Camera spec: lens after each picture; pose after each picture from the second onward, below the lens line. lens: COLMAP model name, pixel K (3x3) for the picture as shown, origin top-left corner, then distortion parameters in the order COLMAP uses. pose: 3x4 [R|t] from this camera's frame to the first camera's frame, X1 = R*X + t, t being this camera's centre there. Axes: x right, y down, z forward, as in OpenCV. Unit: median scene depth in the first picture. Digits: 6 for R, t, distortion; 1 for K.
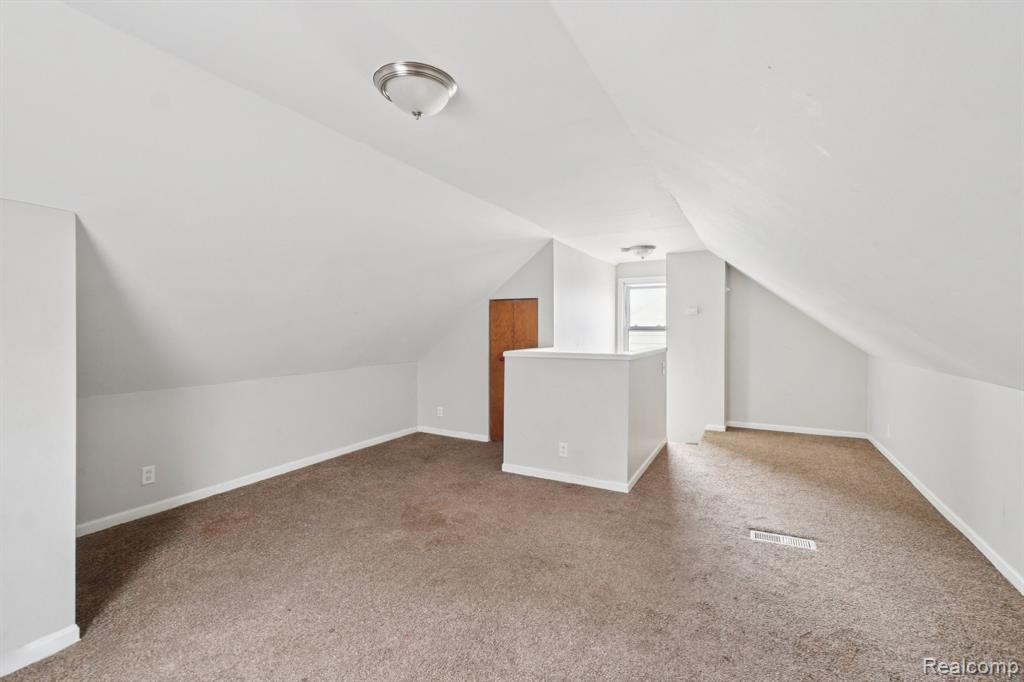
lens RADIAL K [[442.9, 0, 513.2], [0, 442.9, 335.2], [0, 0, 1]] dist [-0.009657, 0.003643]
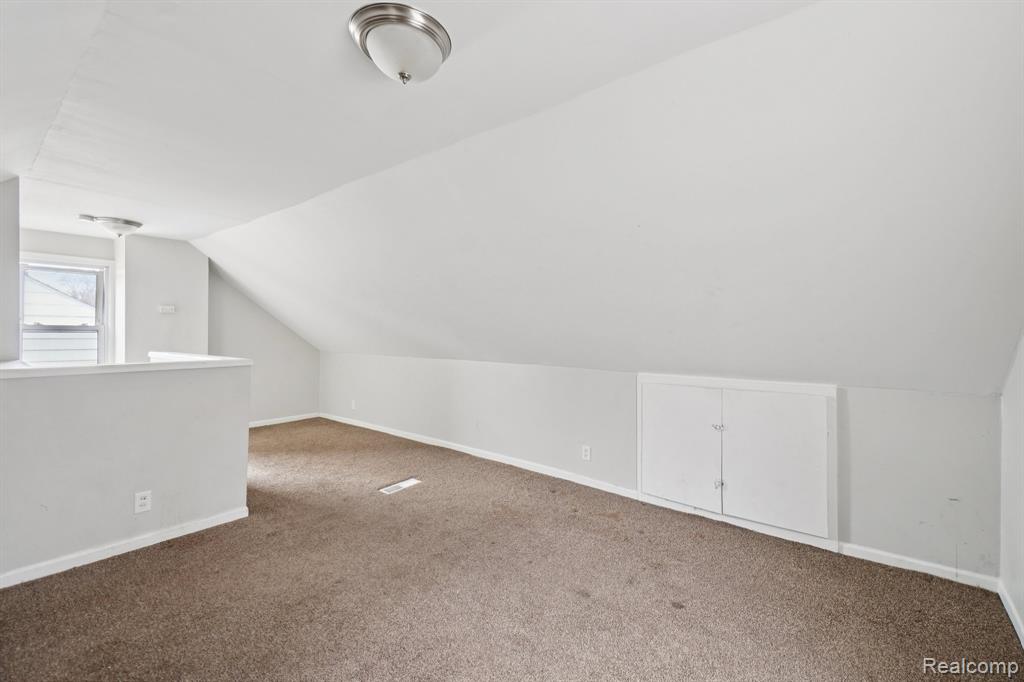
lens RADIAL K [[442.9, 0, 513.2], [0, 442.9, 335.2], [0, 0, 1]] dist [-0.009657, 0.003643]
pose [[0.164781, -0.007265, 0.986303, -0.554374], [0.008447, 0.999947, 0.005954, -0.004853], [-0.986294, 0.007350, 0.164834, 0.354481]]
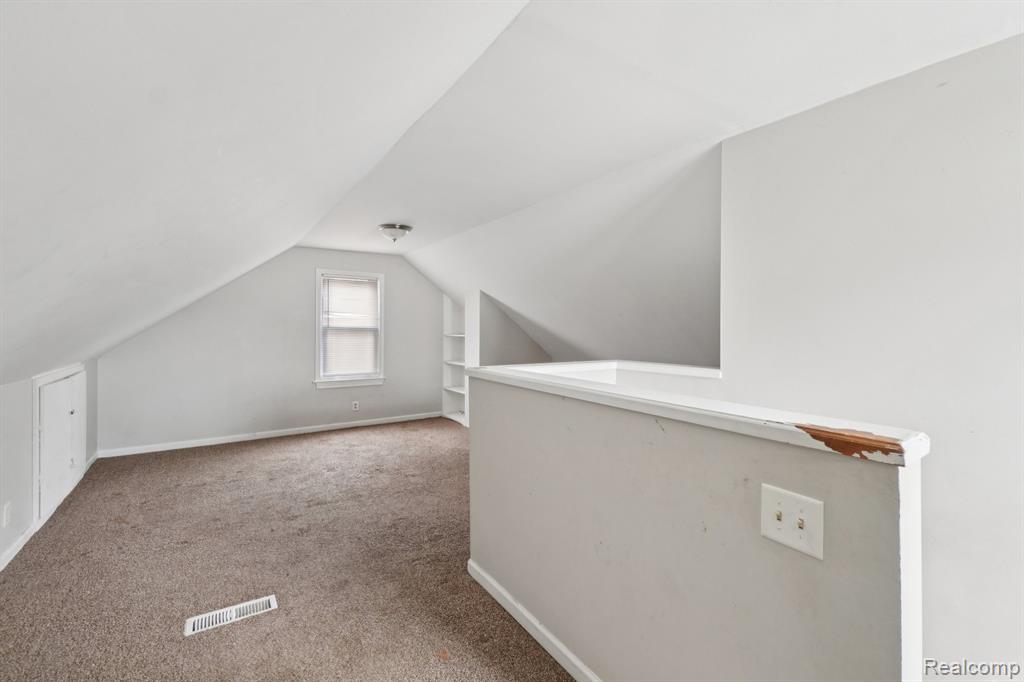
lens RADIAL K [[426.2, 0, 509.3], [0, 426.2, 319.9], [0, 0, 1]] dist [-0.000724, 0.000112]
pose [[-0.451260, -0.004550, -0.892381, 0.864293], [-0.014222, 0.999897, 0.002093, -0.032404], [0.892279, 0.013636, -0.451278, 1.429850]]
